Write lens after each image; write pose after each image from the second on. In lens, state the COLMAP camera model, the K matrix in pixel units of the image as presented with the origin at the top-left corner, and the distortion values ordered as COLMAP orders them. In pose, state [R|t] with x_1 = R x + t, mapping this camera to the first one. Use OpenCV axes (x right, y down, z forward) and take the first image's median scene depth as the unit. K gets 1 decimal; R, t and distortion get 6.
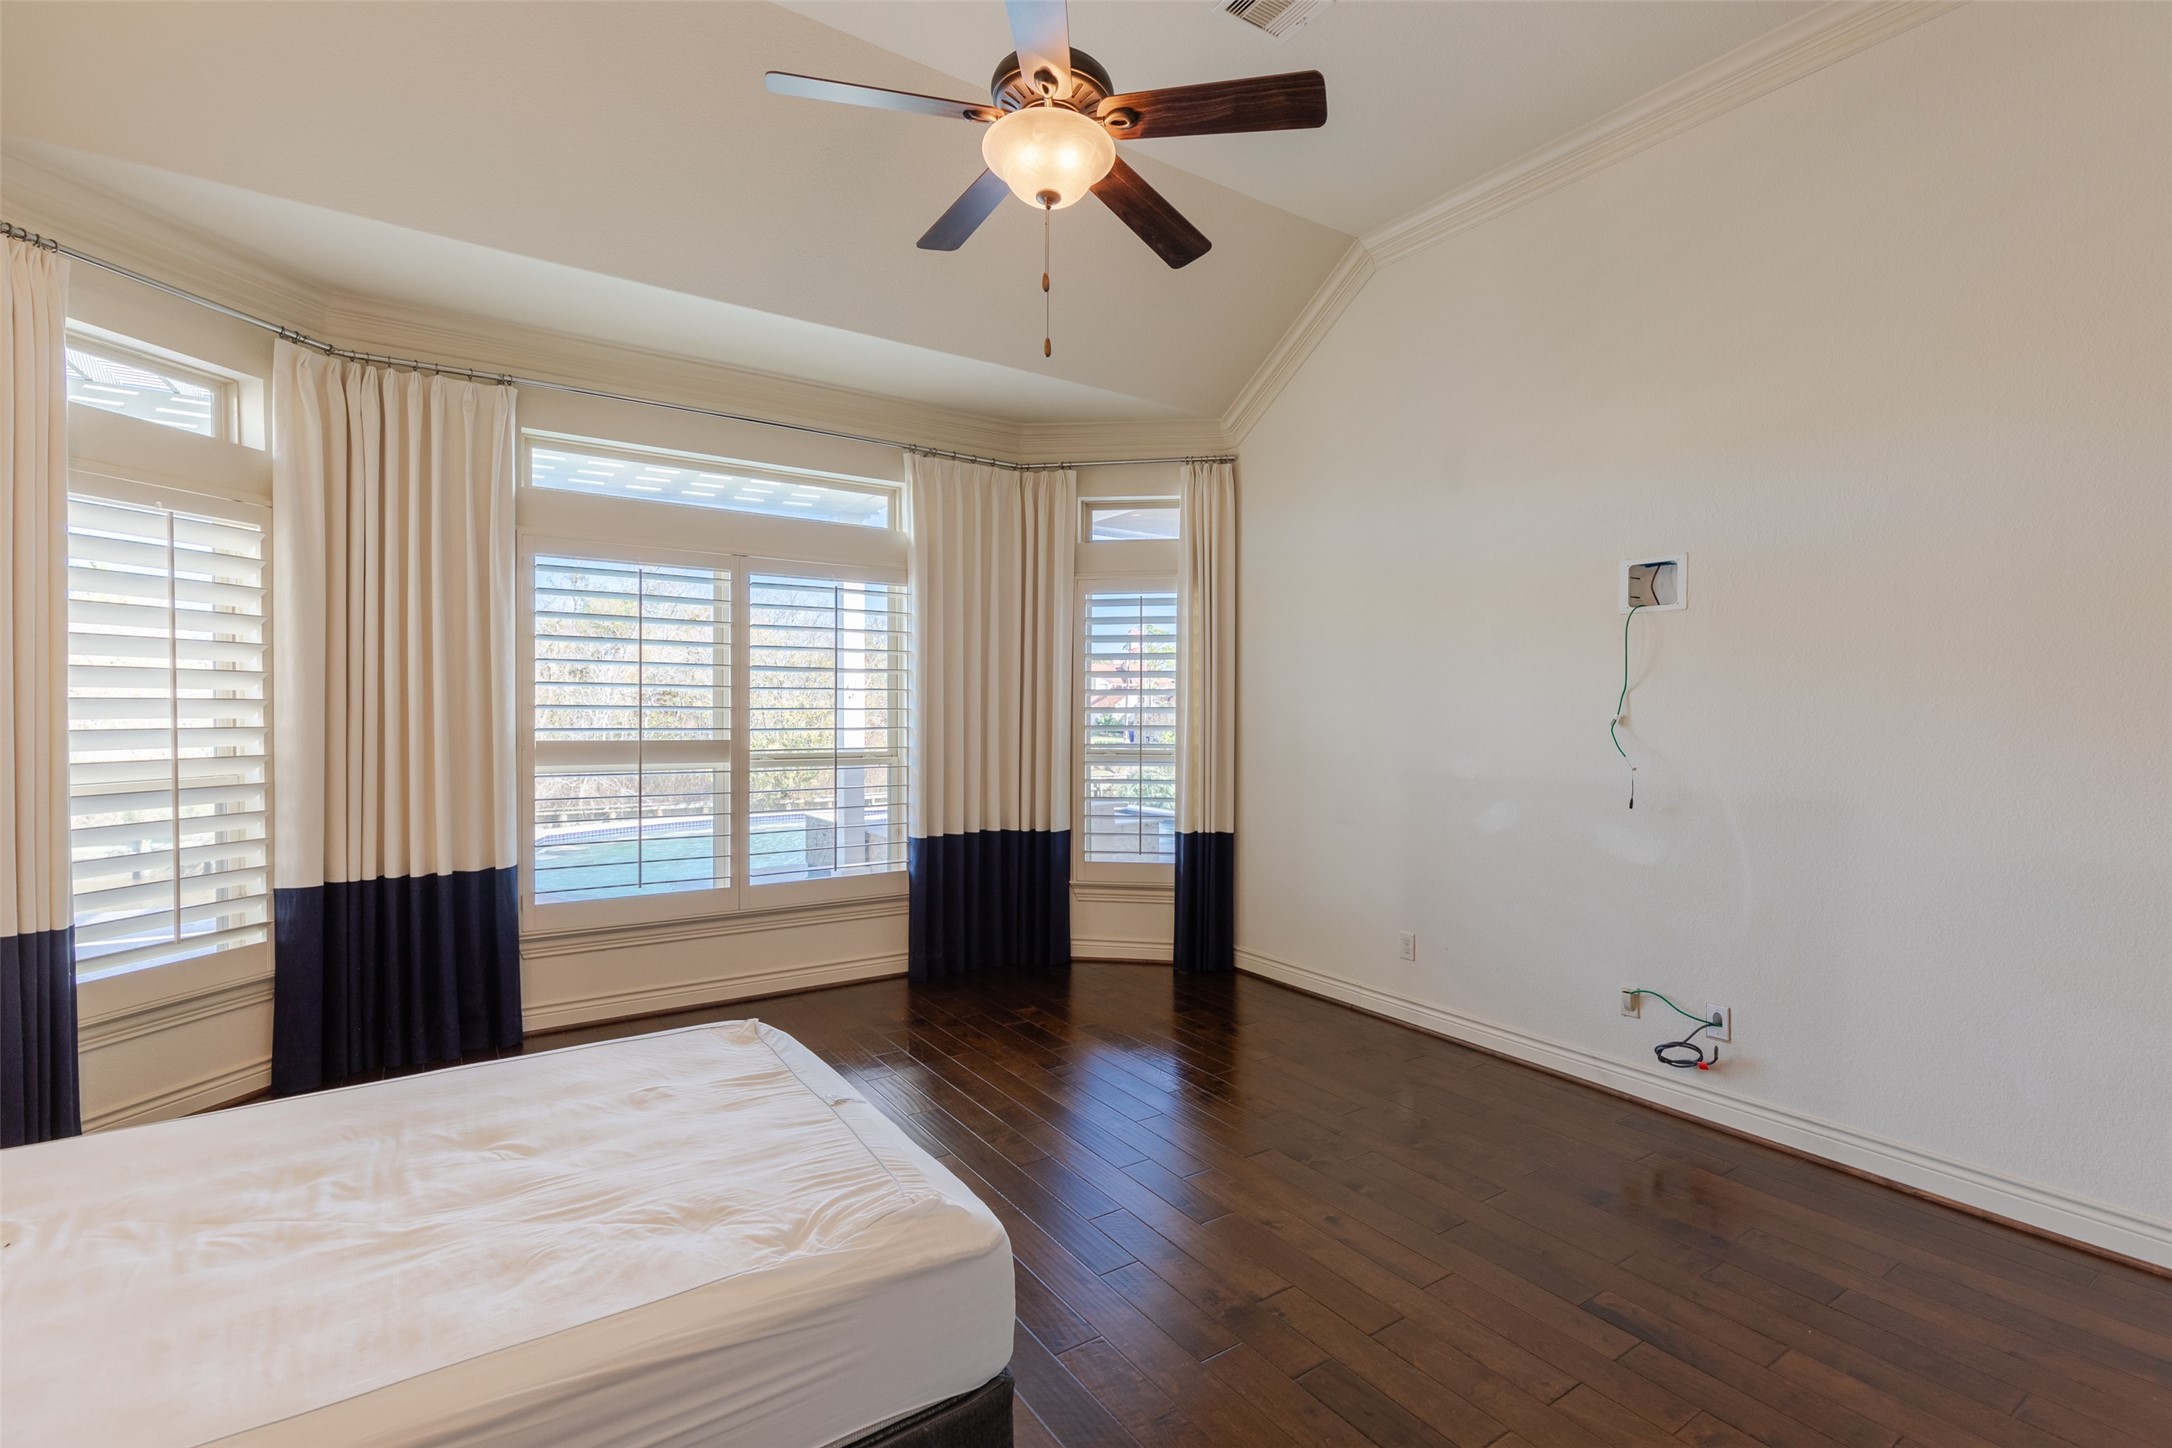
lens RADIAL K [[991.7, 0, 1086.0], [0, 991.7, 724.0], [0, 0, 1]] dist [0.005189, 0.000049]
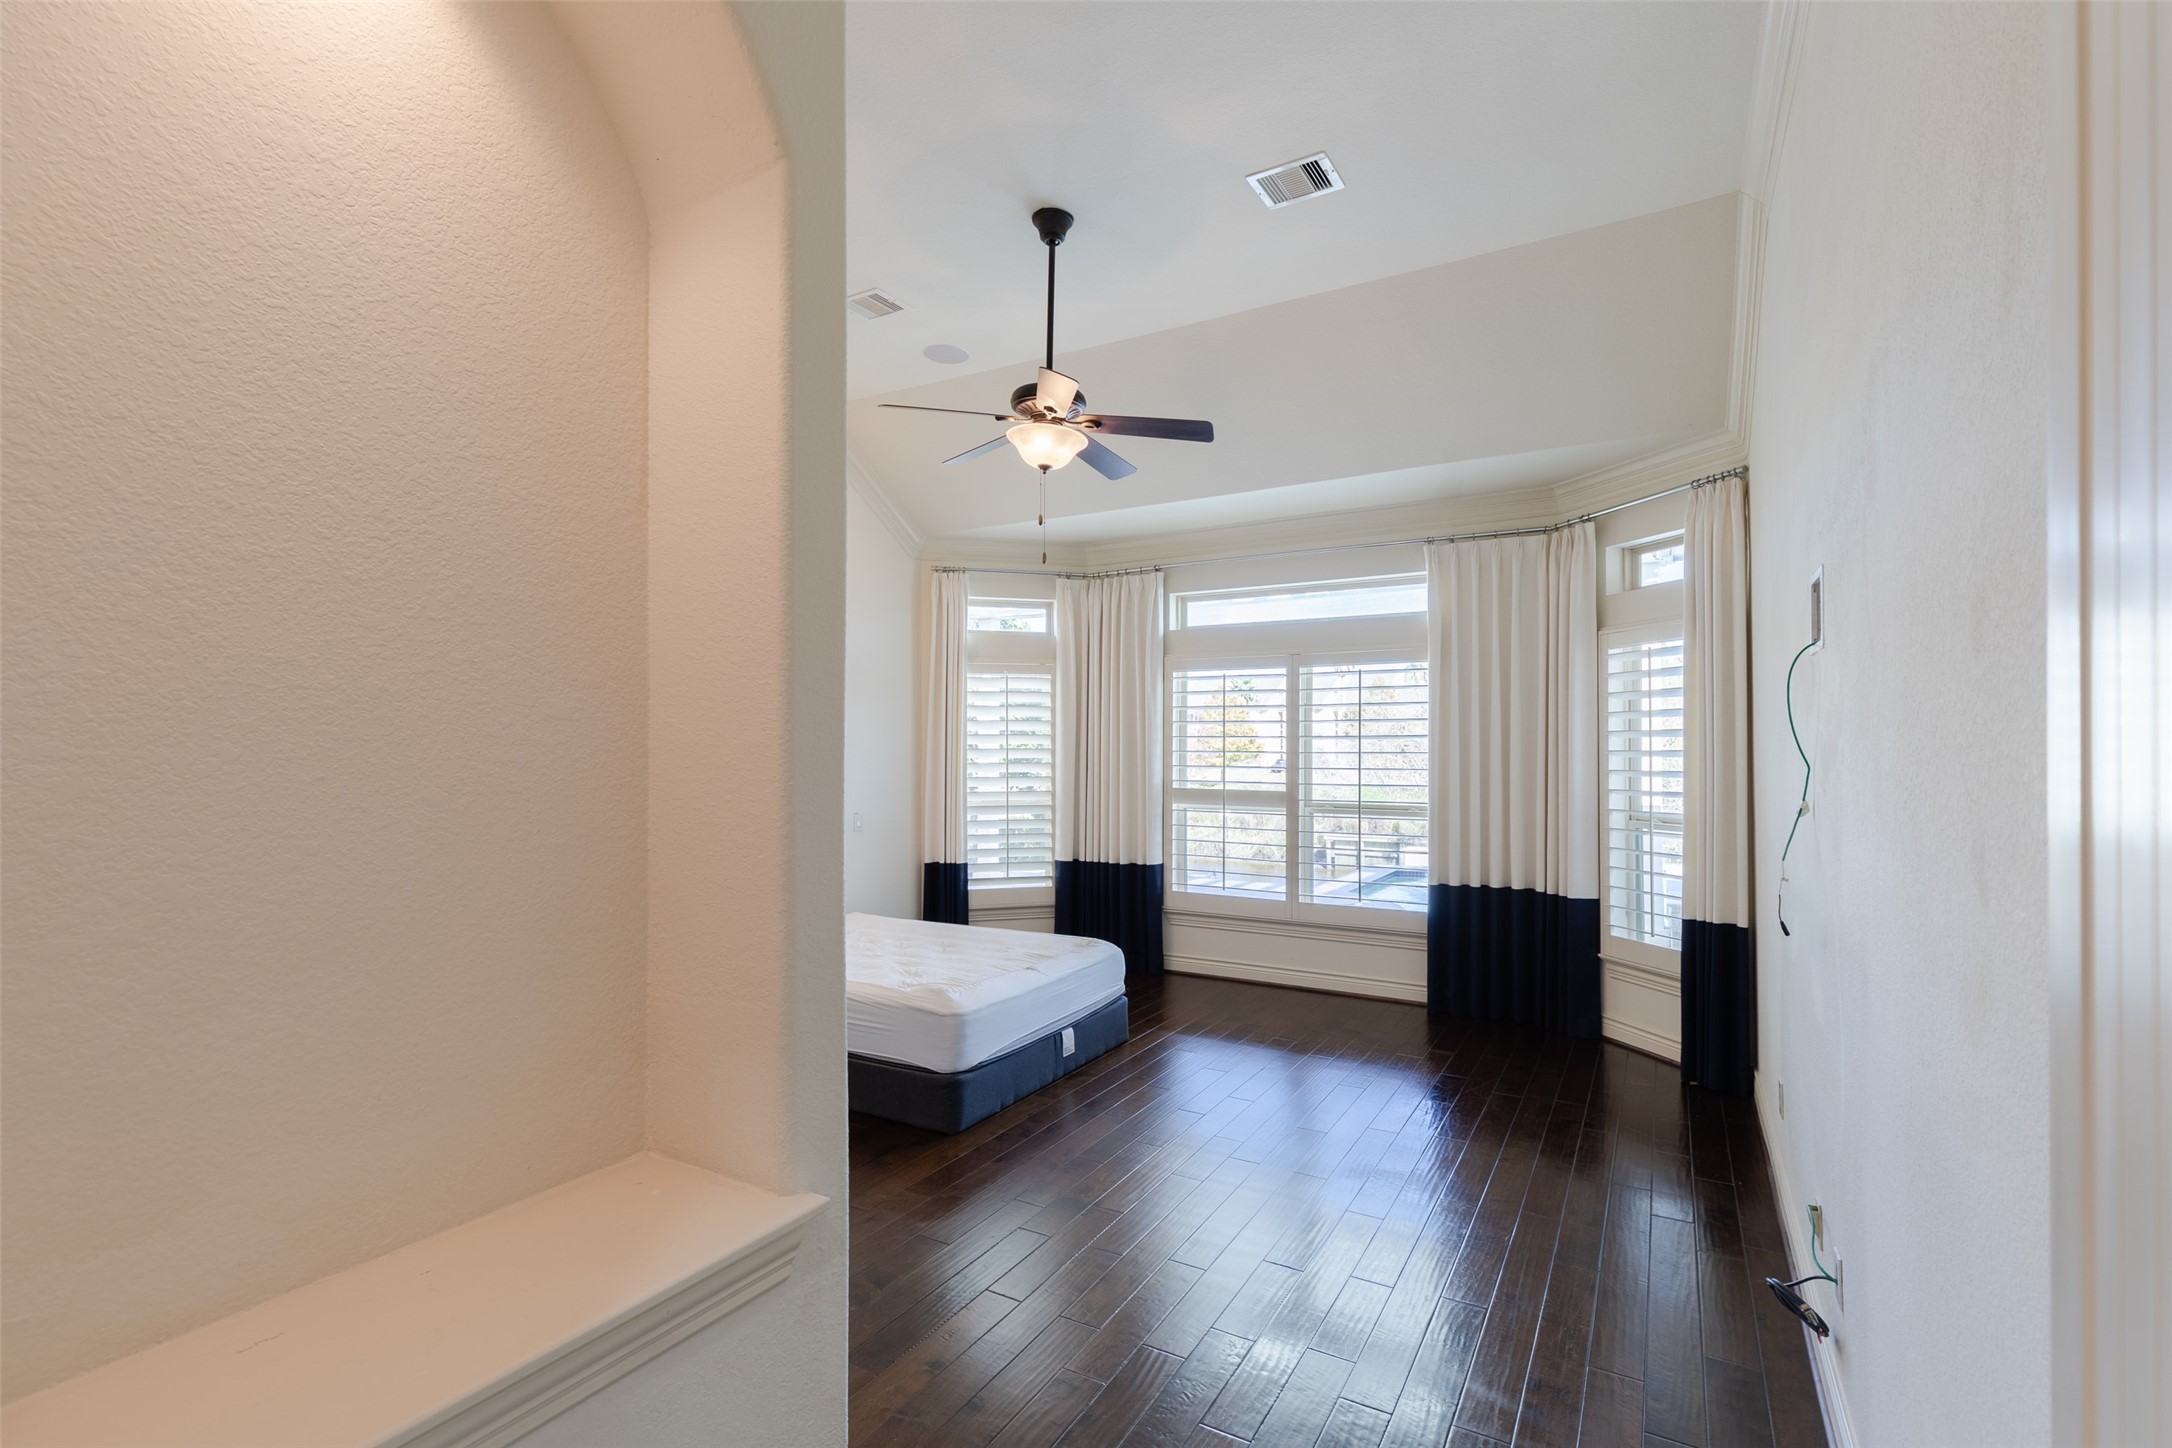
lens RADIAL K [[988.3, 0, 1082.8], [0, 988.3, 749.9], [0, 0, 1]] dist [0.000628, -0.000098]
pose [[0.416248, -0.007689, -0.909219, 0.727881], [-0.015079, 0.999768, -0.015359, -0.015228], [0.909126, 0.020103, 0.416035, 0.181905]]
